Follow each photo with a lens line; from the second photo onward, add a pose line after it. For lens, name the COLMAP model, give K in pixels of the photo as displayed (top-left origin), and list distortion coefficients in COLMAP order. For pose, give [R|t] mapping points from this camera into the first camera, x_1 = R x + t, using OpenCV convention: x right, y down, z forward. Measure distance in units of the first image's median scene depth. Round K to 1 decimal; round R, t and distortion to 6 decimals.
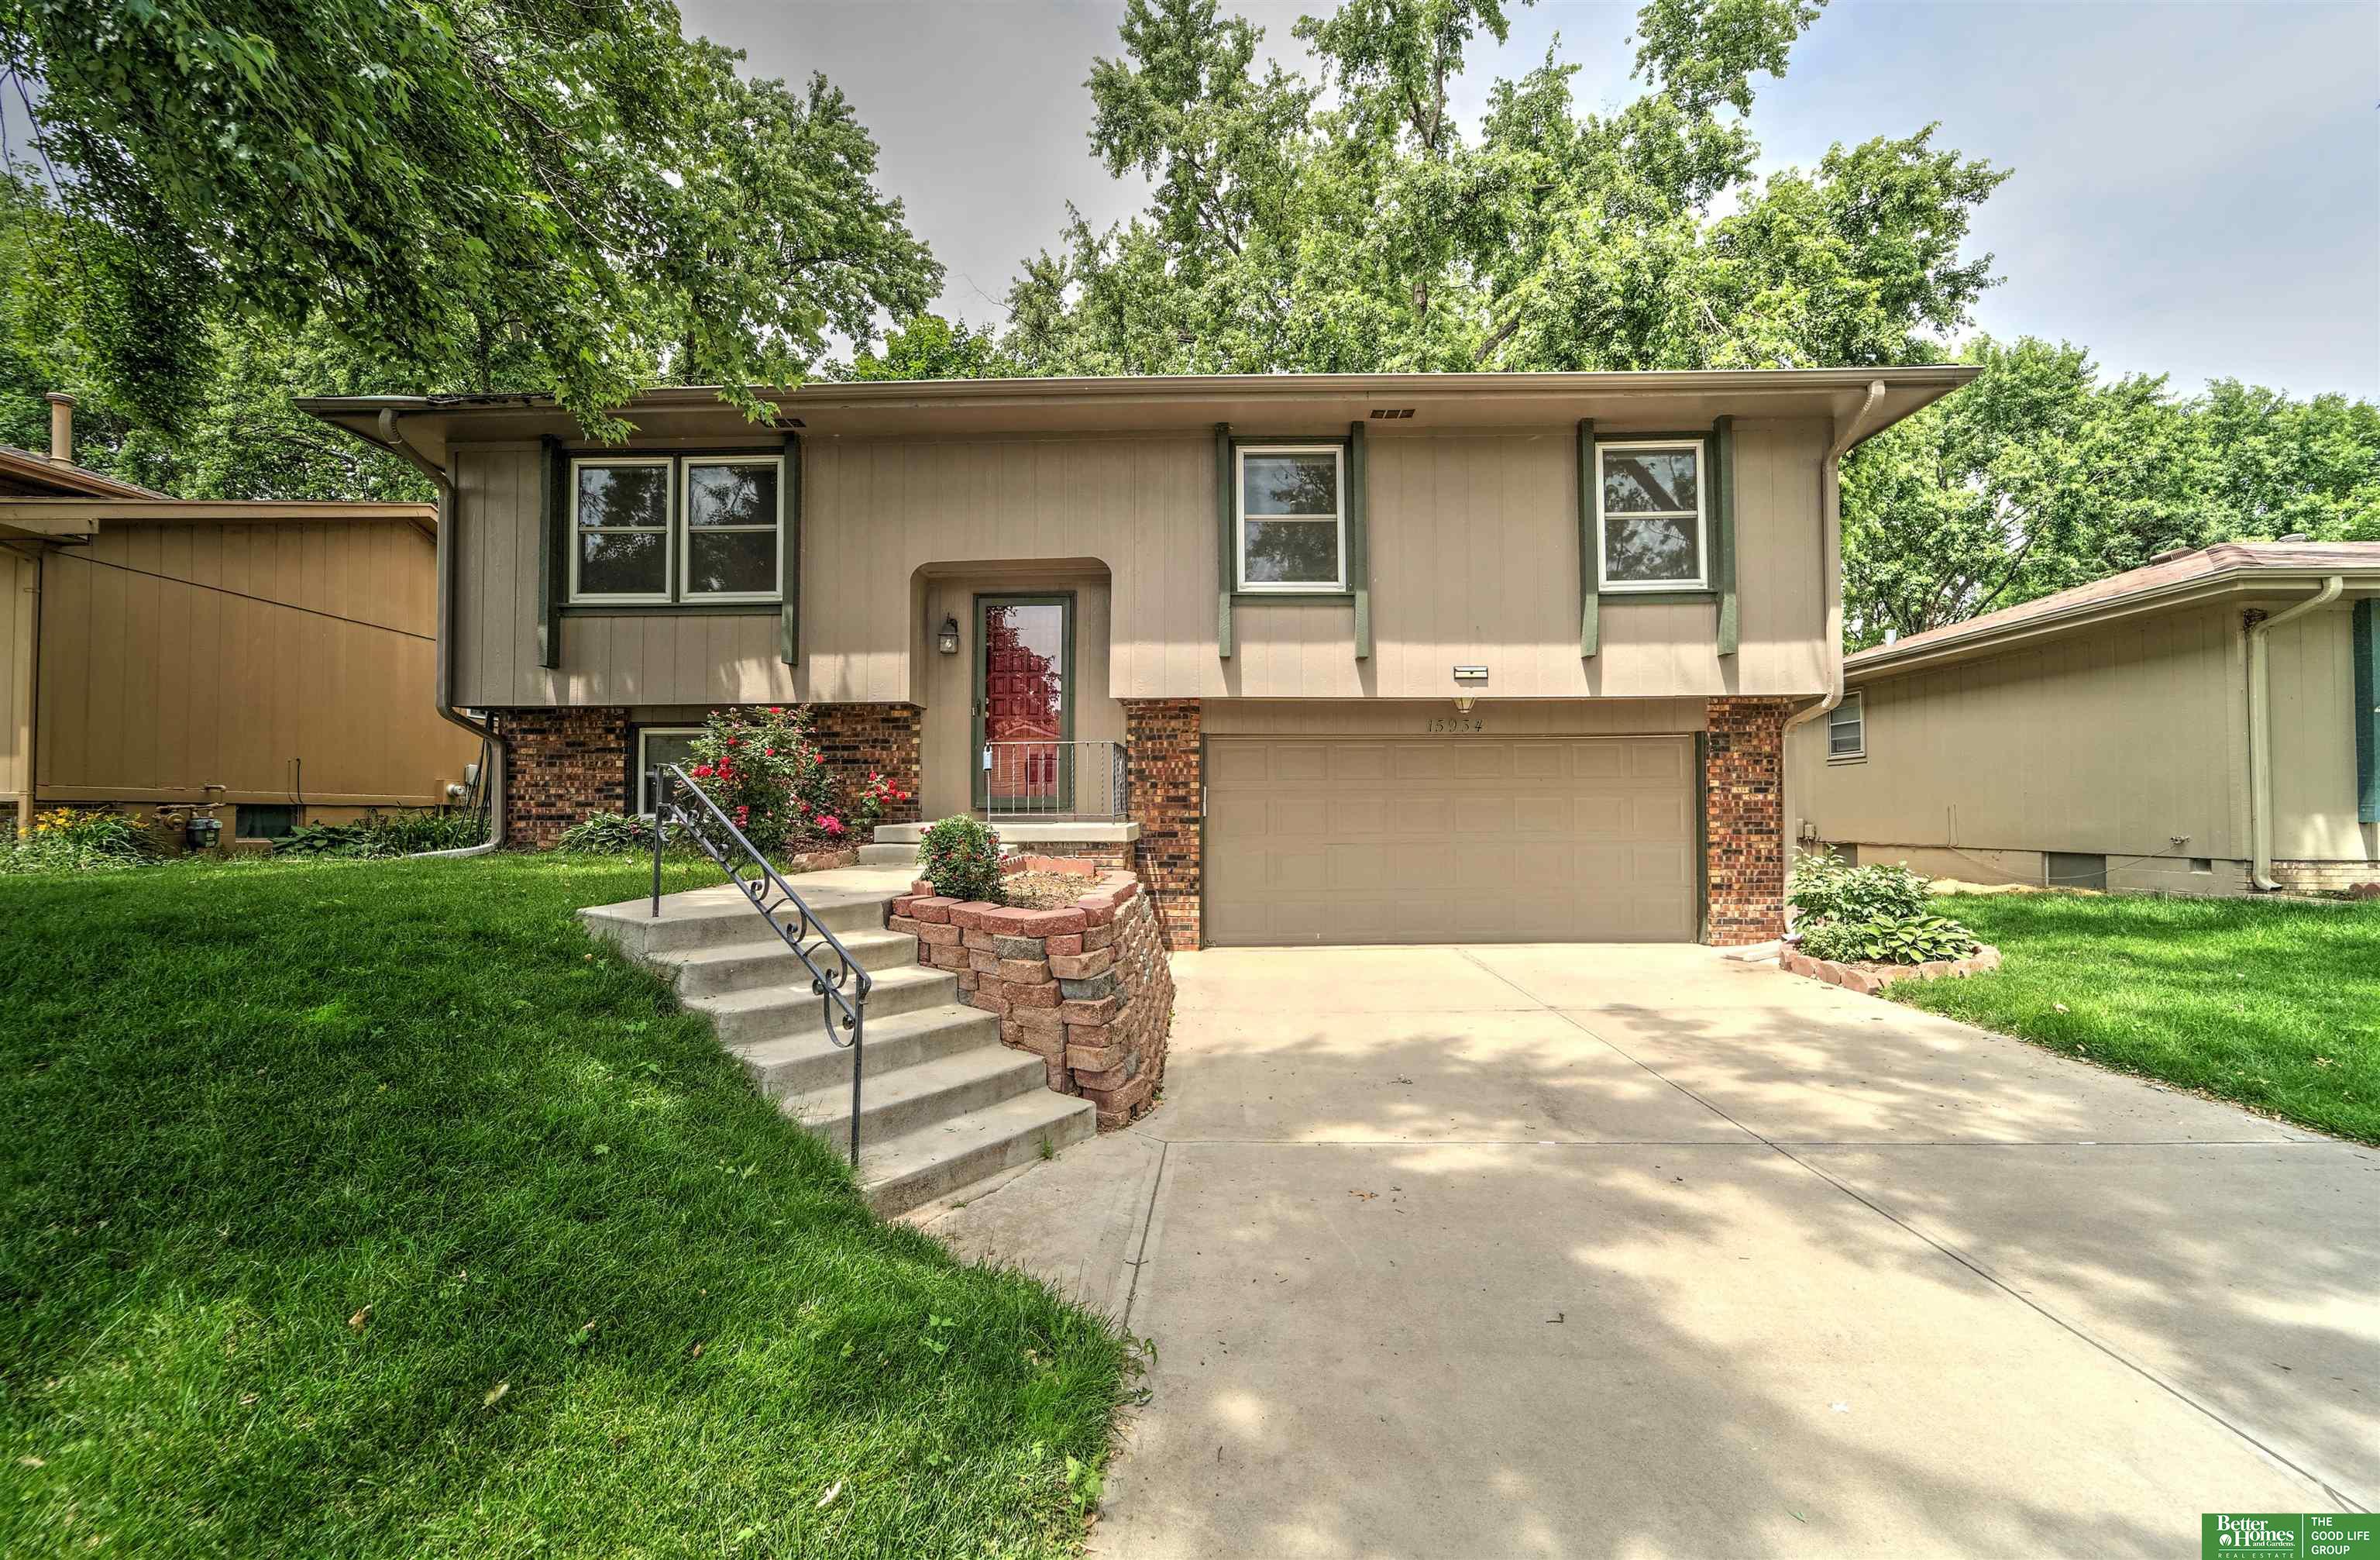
lens RADIAL K [[971.8, 0, 1205.0], [0, 971.8, 776.4], [0, 0, 1]] dist [-0.006560, 0.002237]
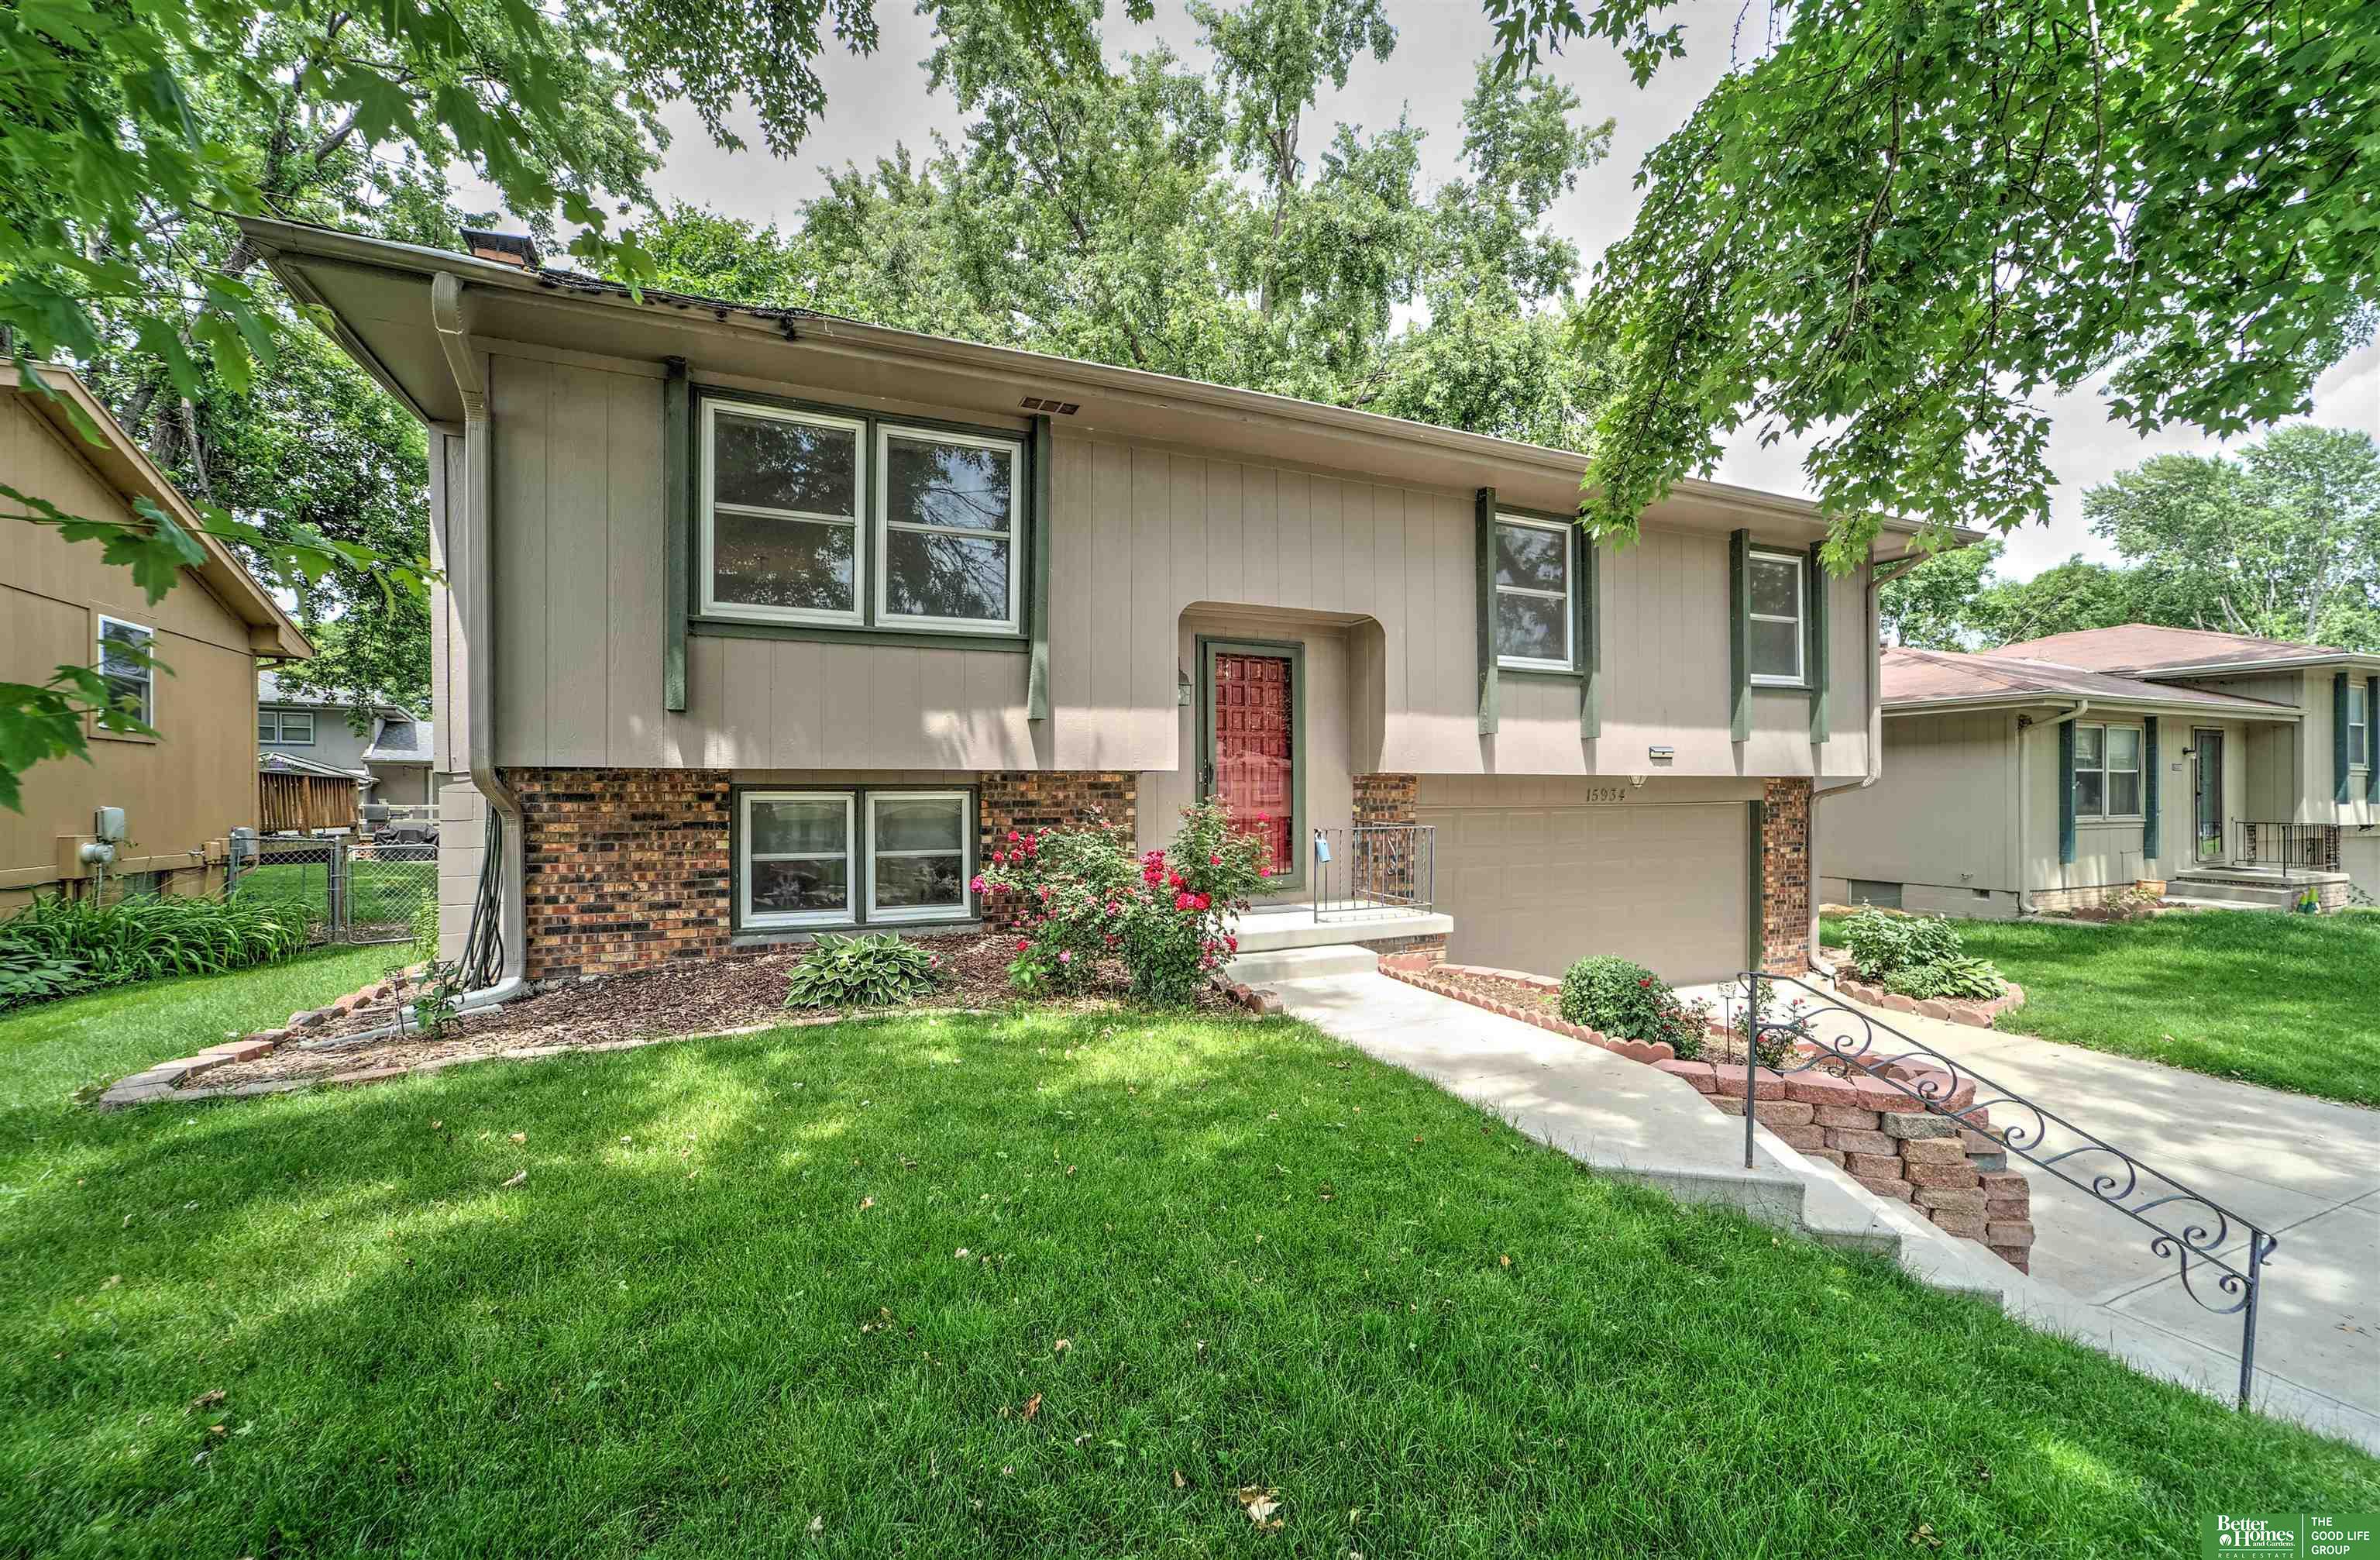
lens RADIAL K [[971.8, 0, 1206.7], [0, 971.8, 796.5], [0, 0, 1]] dist [-0.006560, 0.002237]
pose [[0.901292, 0.001771, 0.433208, -0.604590], [-0.019200, 0.999172, 0.035861, -0.081347], [-0.432786, -0.040639, 0.900580, 0.229529]]
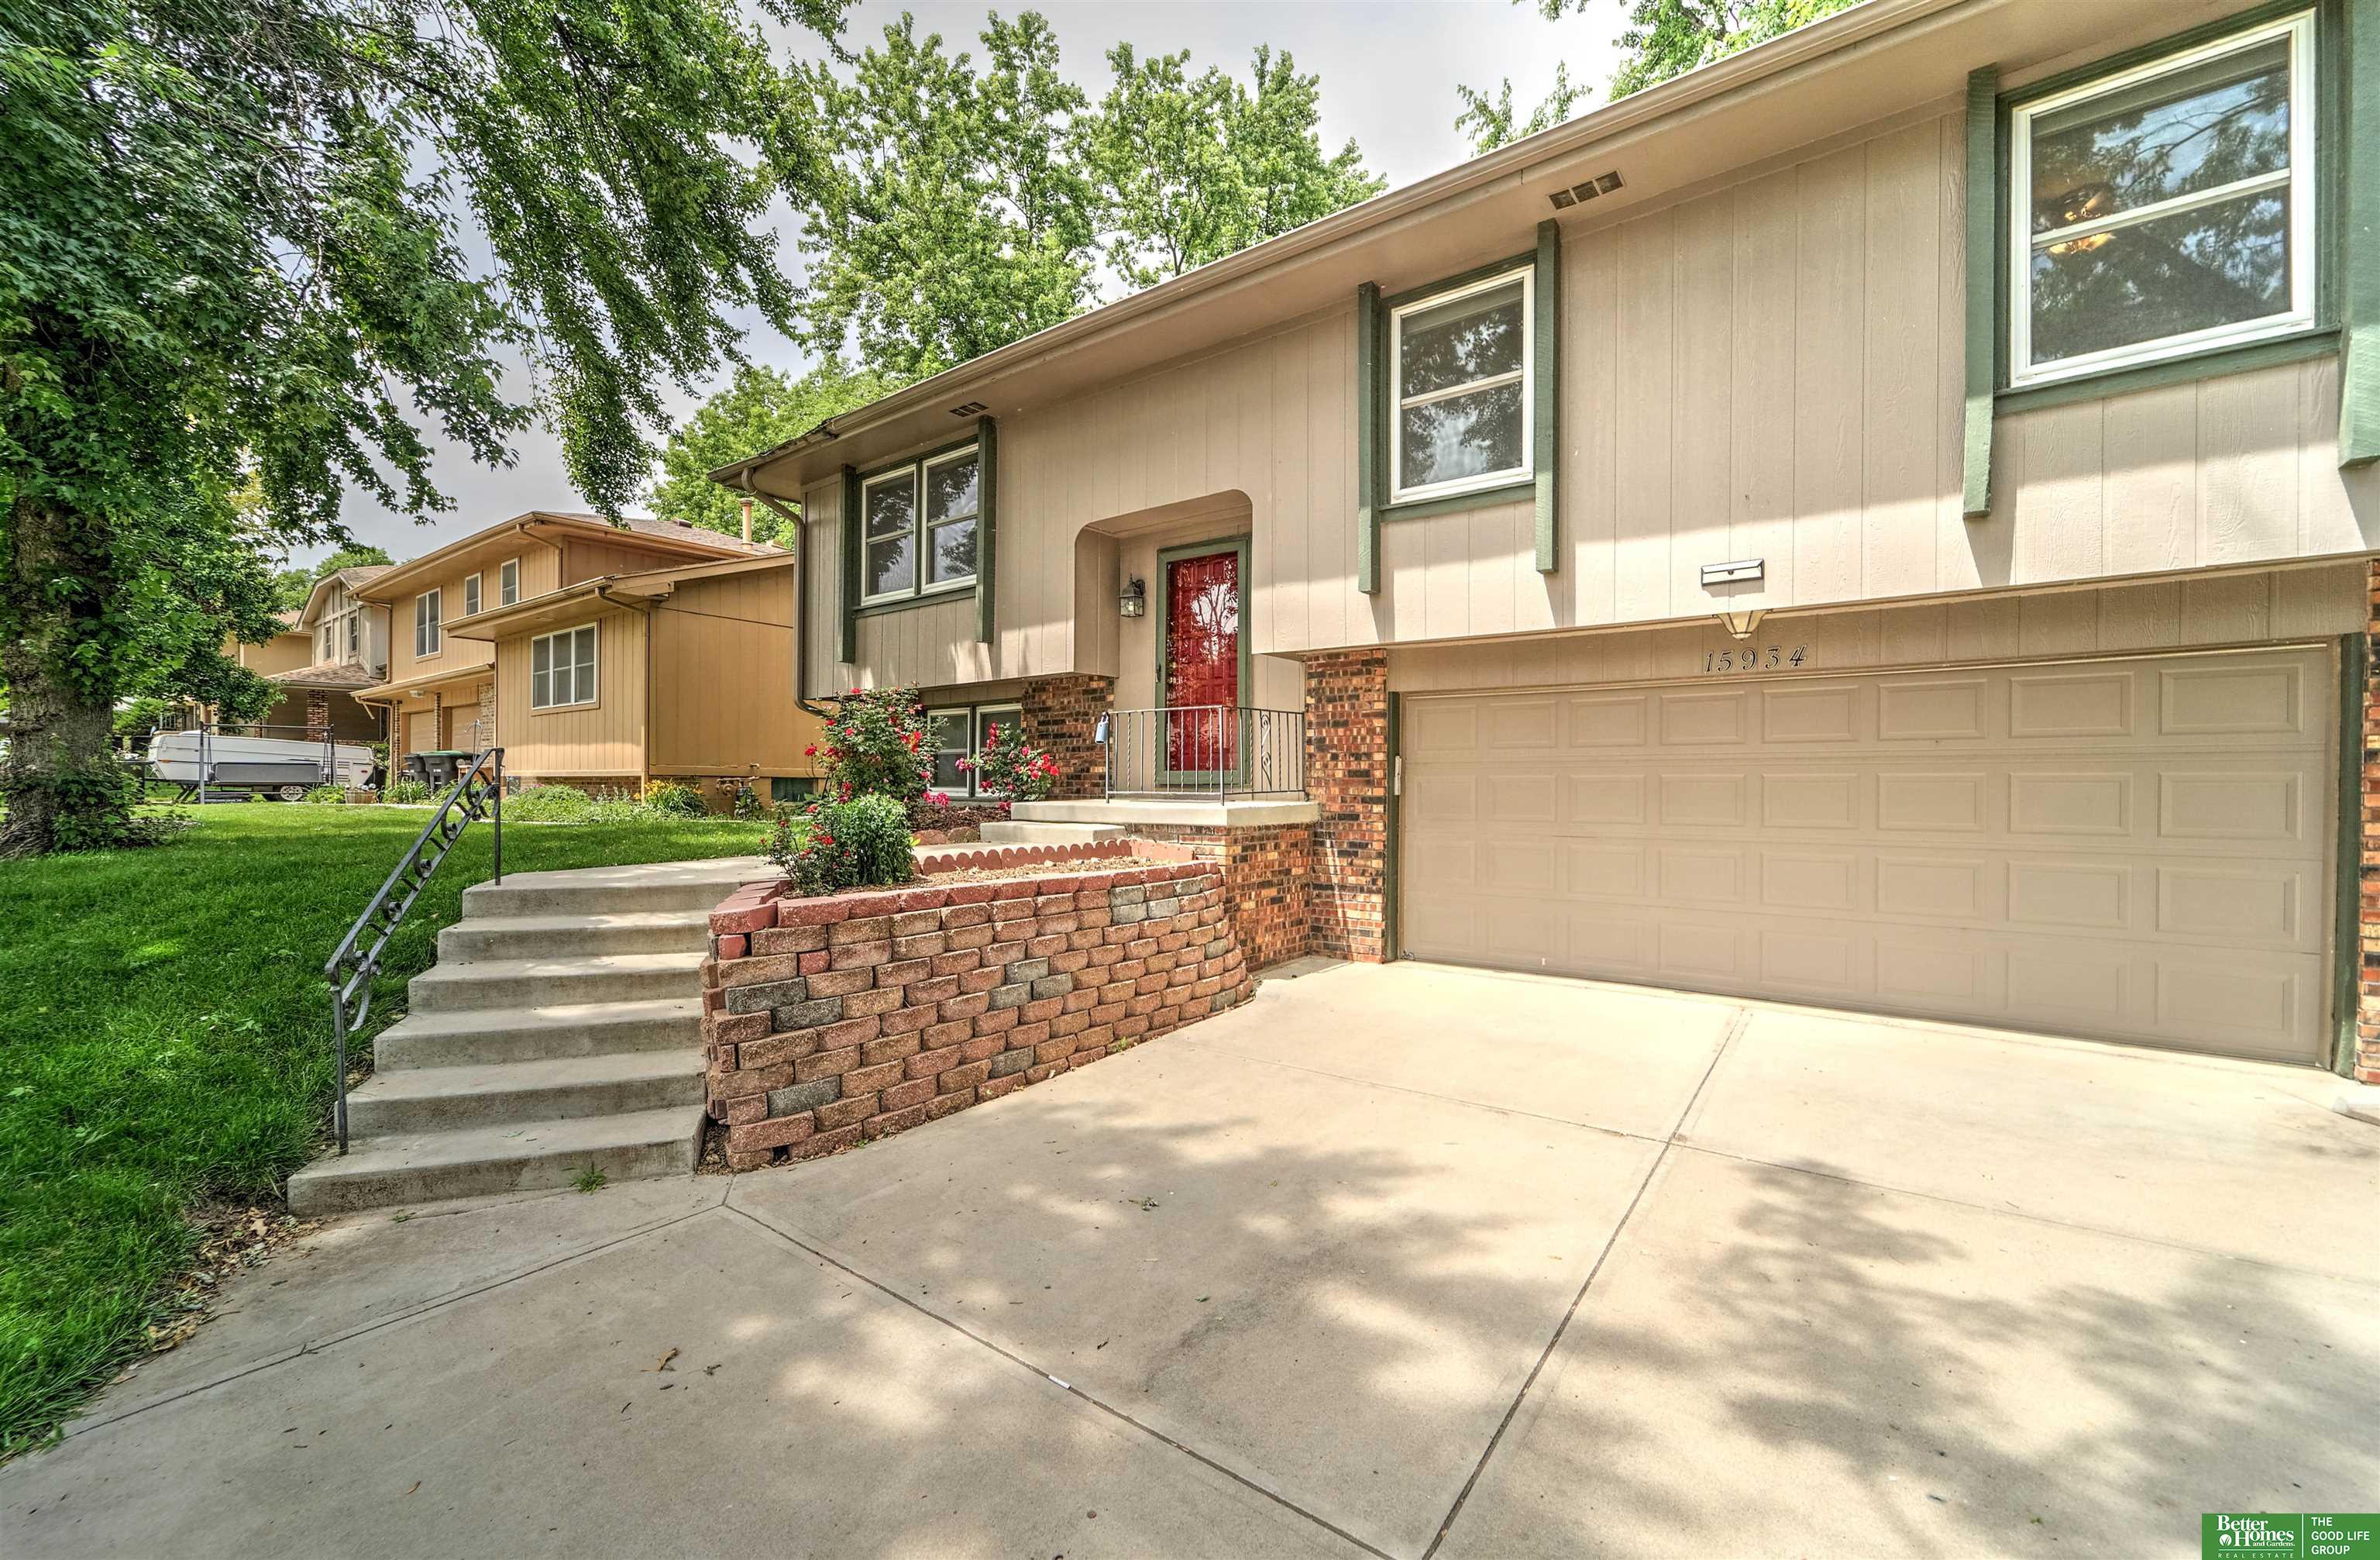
lens RADIAL K [[971.8, 0, 1170.6], [0, 971.8, 790.5], [0, 0, 1]] dist [-0.006560, 0.002237]
pose [[0.802569, 0.010627, -0.596465, 0.329403], [0.017117, 0.999019, 0.040831, 0.001432], [0.596314, -0.042979, 0.801600, 0.261324]]
